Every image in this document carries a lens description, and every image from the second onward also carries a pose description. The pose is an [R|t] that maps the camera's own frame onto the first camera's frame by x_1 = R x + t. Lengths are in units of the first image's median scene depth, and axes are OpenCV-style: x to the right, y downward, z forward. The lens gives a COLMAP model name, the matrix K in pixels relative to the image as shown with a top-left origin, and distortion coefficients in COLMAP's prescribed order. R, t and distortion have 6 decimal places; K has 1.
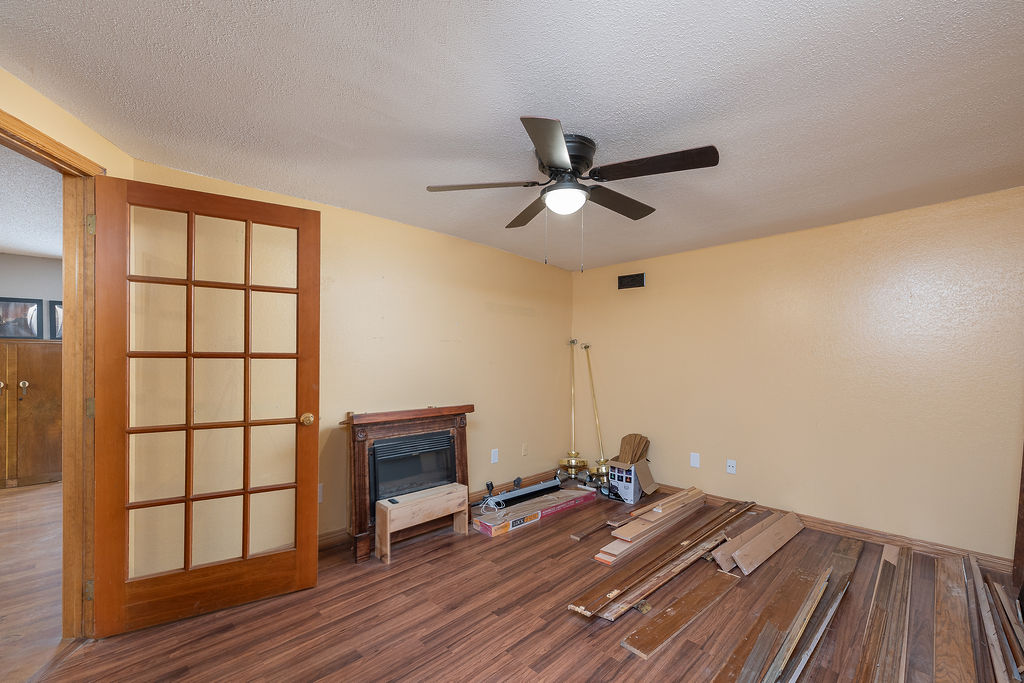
lens RADIAL K [[443.5, 0, 505.7], [0, 443.5, 346.6], [0, 0, 1]] dist [0.000137, 0.000184]
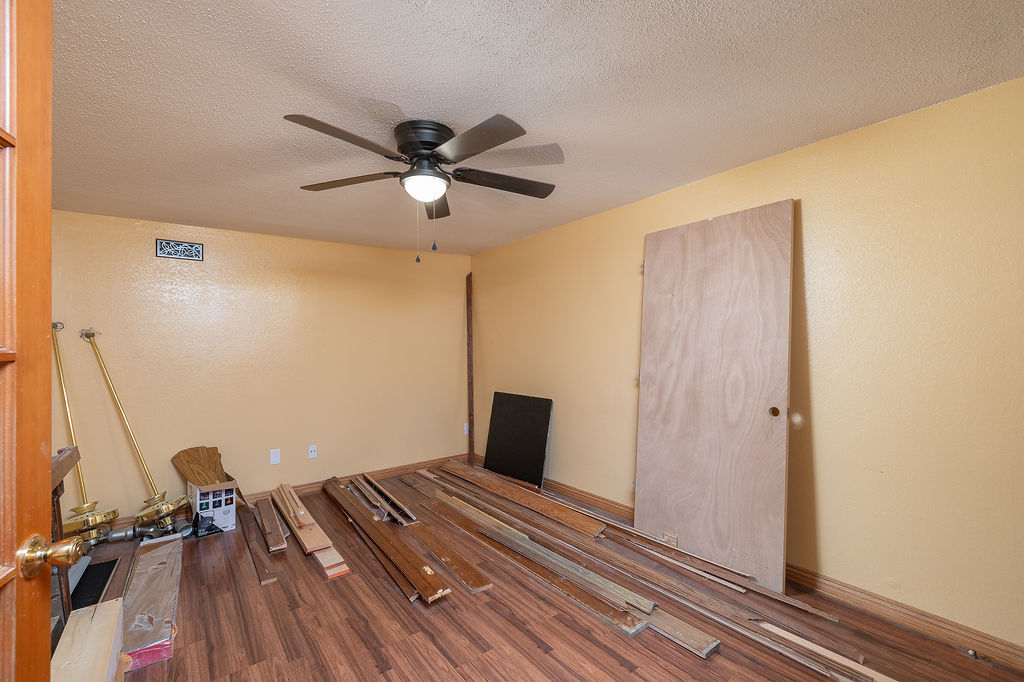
lens RADIAL K [[443.5, 0, 507.7], [0, 443.5, 340.5], [0, 0, 1]] dist [0.000137, 0.000184]
pose [[0.126104, 0.002840, 0.992013, -0.595226], [-0.006208, 0.999979, -0.002074, 0.010542], [-0.991998, -0.005897, 0.126119, 0.523034]]
